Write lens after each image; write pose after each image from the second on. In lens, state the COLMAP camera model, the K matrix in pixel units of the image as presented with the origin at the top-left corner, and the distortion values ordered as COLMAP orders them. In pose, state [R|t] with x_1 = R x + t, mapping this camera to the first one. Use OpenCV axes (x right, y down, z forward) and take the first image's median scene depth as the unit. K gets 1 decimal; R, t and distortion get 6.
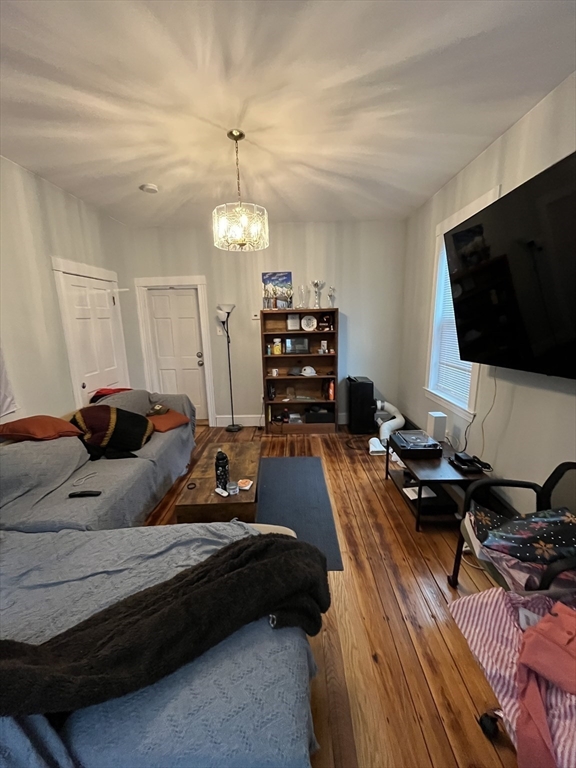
lens RADIAL K [[312.7, 0, 287.2], [0, 312.7, 383.7], [0, 0, 1]] dist [0.000123, -0.001129]
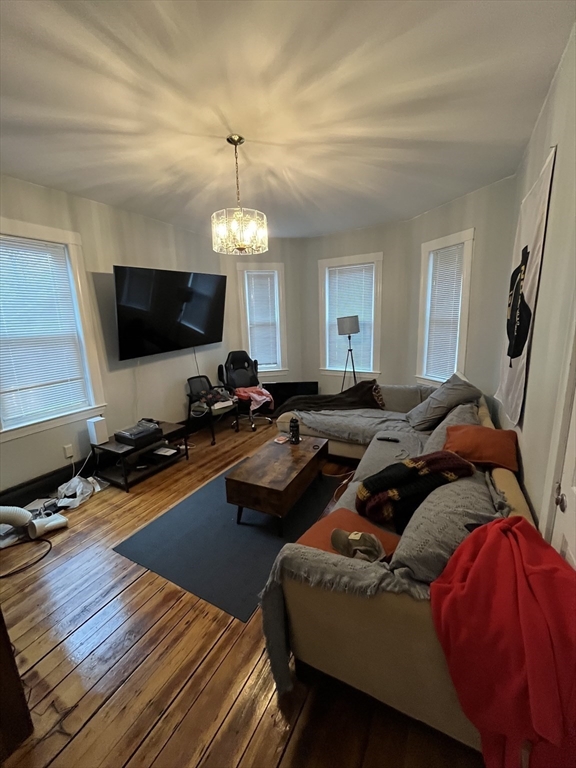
lens RADIAL K [[312.7, 0, 284.9], [0, 312.7, 385.6], [0, 0, 1]] dist [0.000123, -0.001129]
pose [[-0.879373, -0.048369, 0.473670, -0.773402], [0.150774, 0.915342, 0.373385, -0.404455], [-0.451631, 0.399762, -0.797634, 1.939603]]
